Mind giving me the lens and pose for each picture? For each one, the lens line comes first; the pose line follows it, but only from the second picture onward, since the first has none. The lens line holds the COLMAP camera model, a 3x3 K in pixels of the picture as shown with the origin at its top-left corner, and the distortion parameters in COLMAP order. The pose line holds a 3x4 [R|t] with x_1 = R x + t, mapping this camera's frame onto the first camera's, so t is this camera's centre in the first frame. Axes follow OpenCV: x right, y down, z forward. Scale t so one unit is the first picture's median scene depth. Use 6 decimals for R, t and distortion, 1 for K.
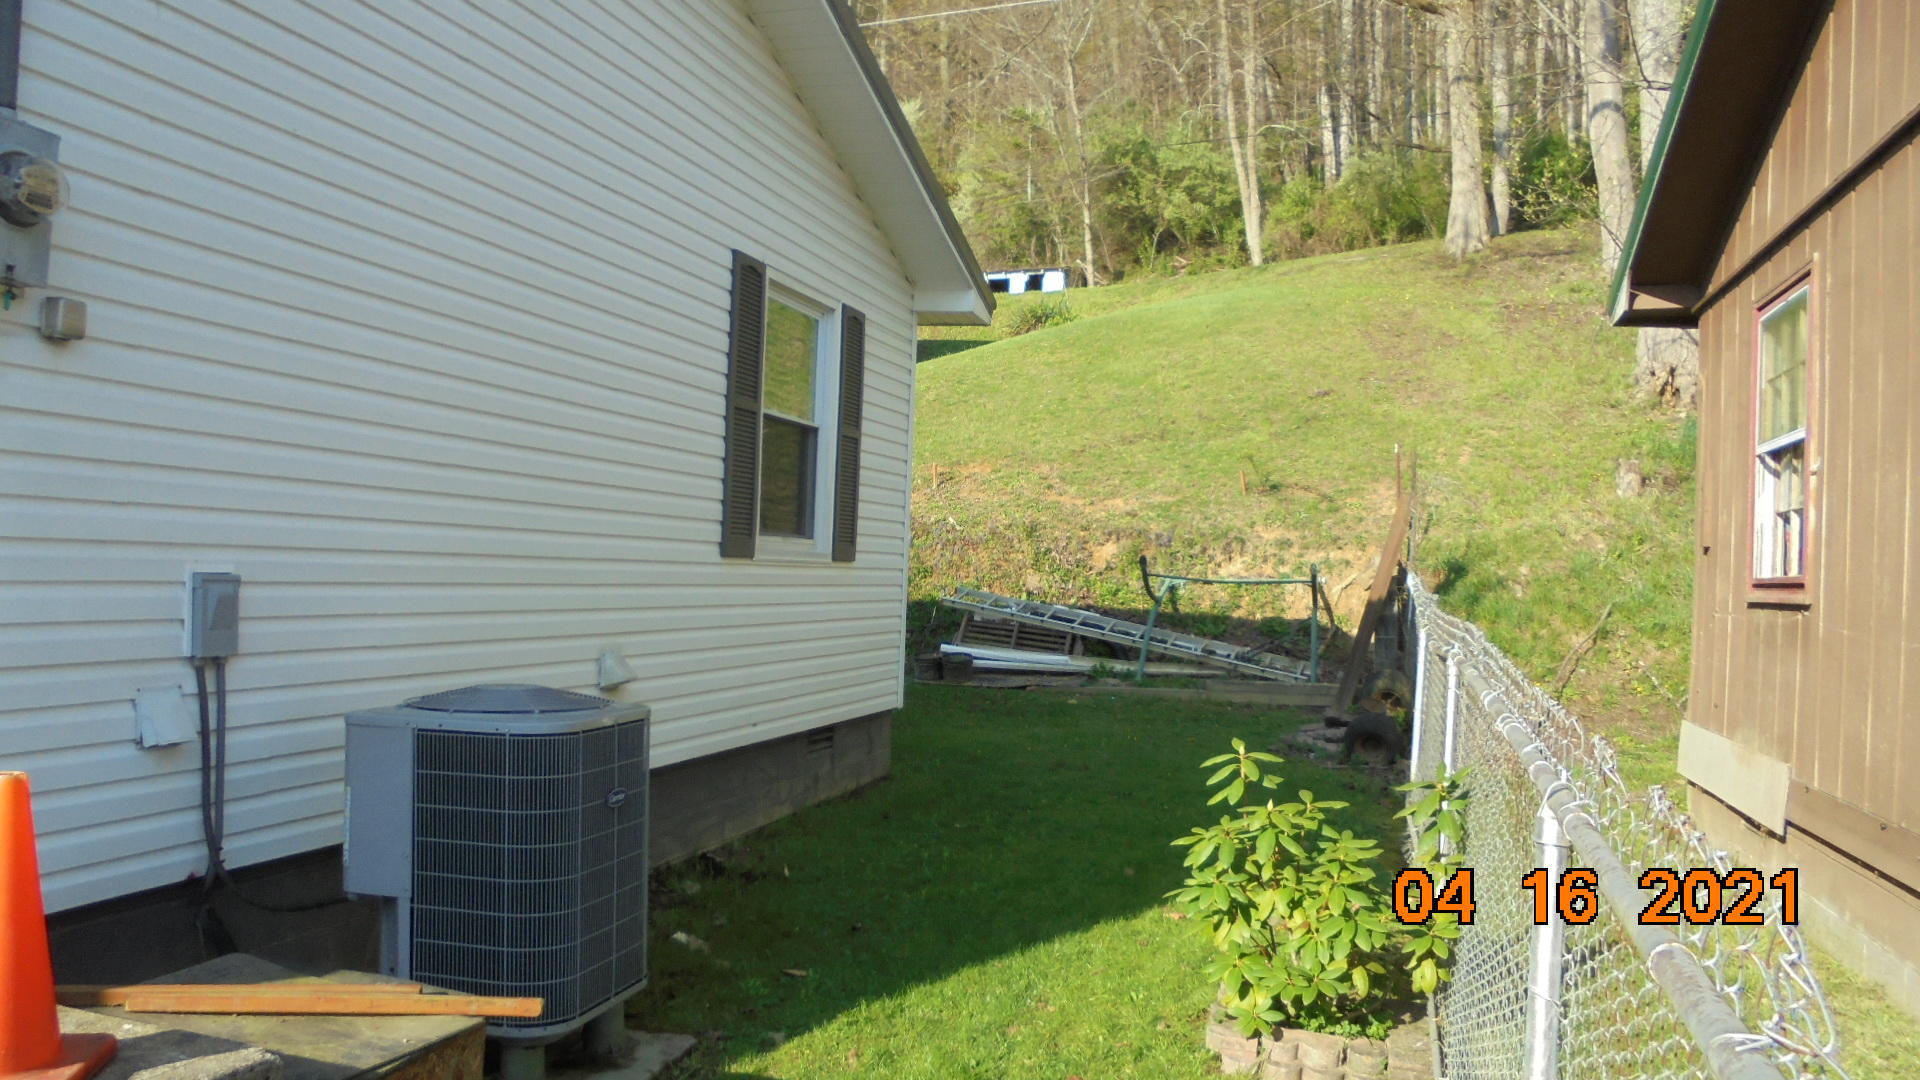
lens RADIAL K [[1420.6, 0, 964.1], [0, 1420.6, 547.0], [0, 0, 1]] dist [-0.115351, 0.054425]
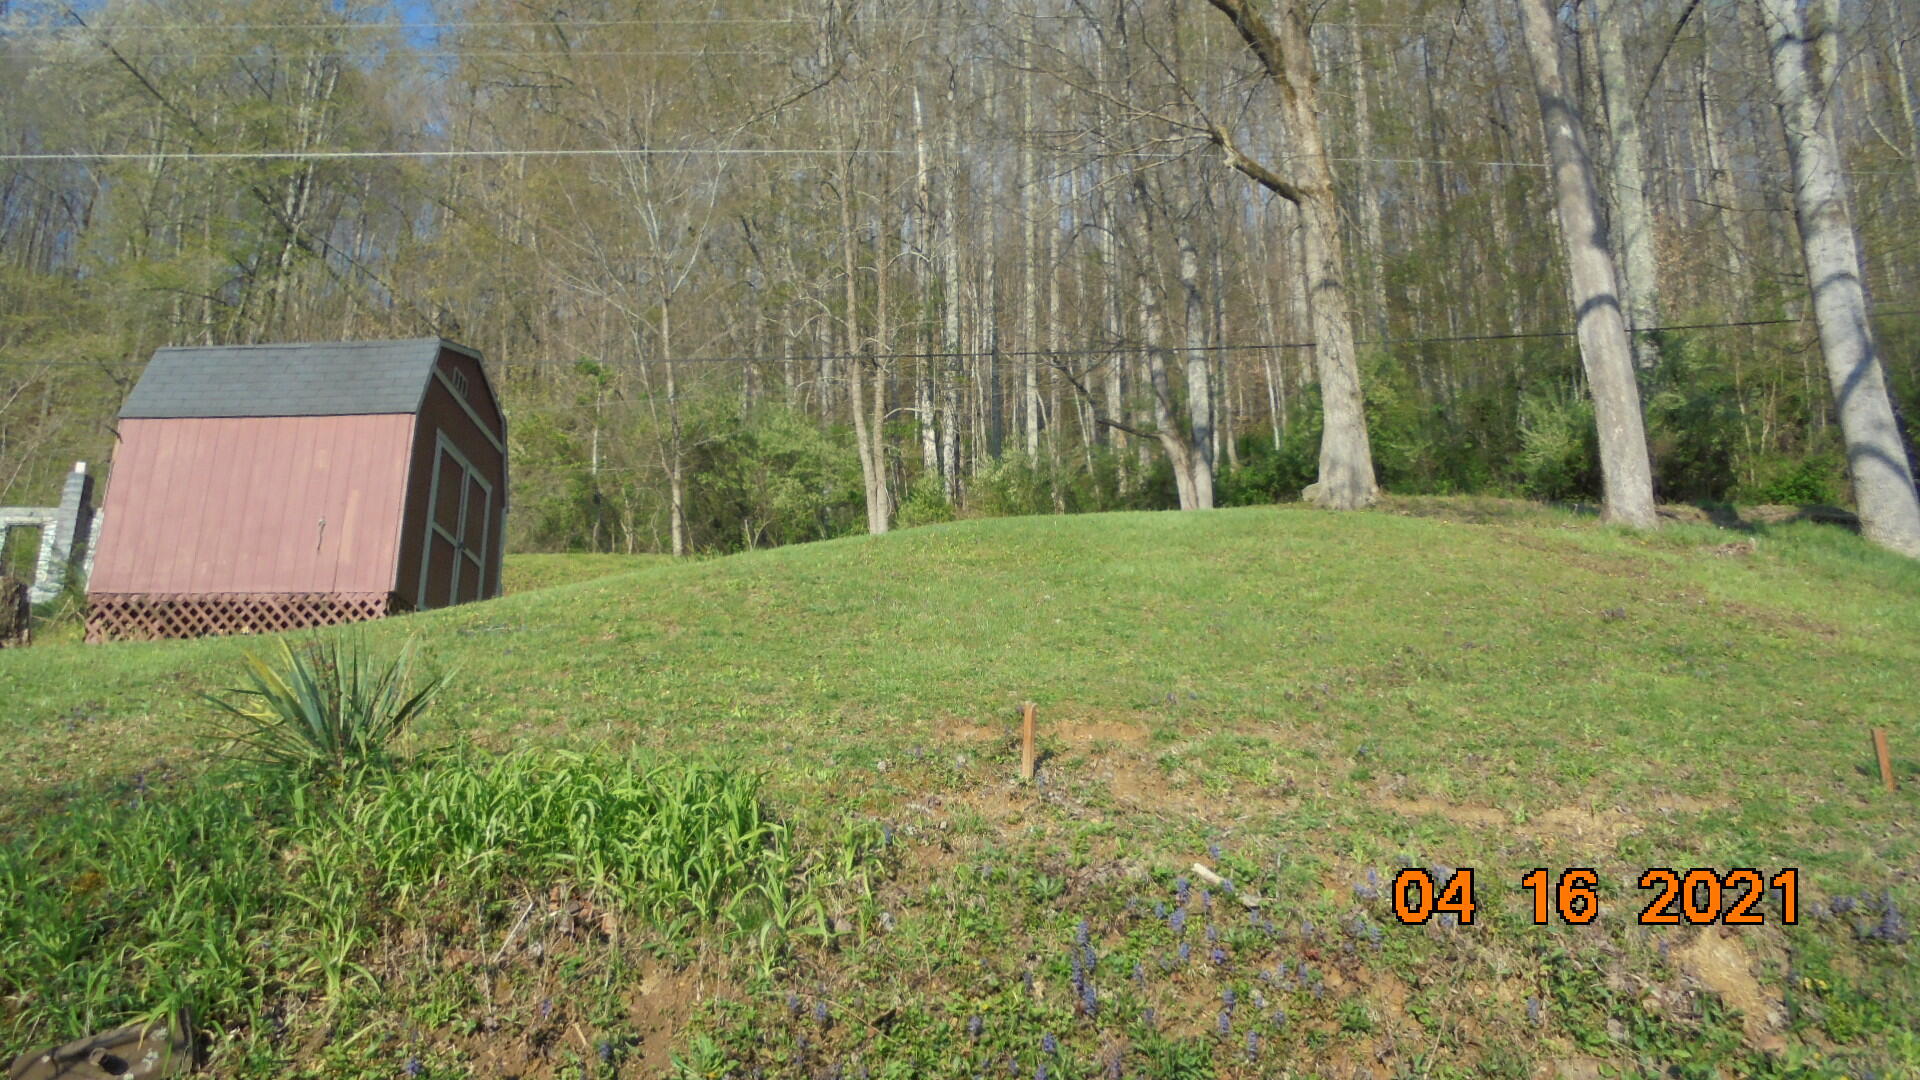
lens RADIAL K [[1420.6, 0, 962.3], [0, 1420.6, 539.5], [0, 0, 1]] dist [-0.115351, 0.054425]
pose [[0.925381, 0.088017, 0.368676, -0.052306], [0.012118, 0.965298, -0.260868, -0.006116], [-0.378843, 0.245870, 0.892203, 0.252017]]
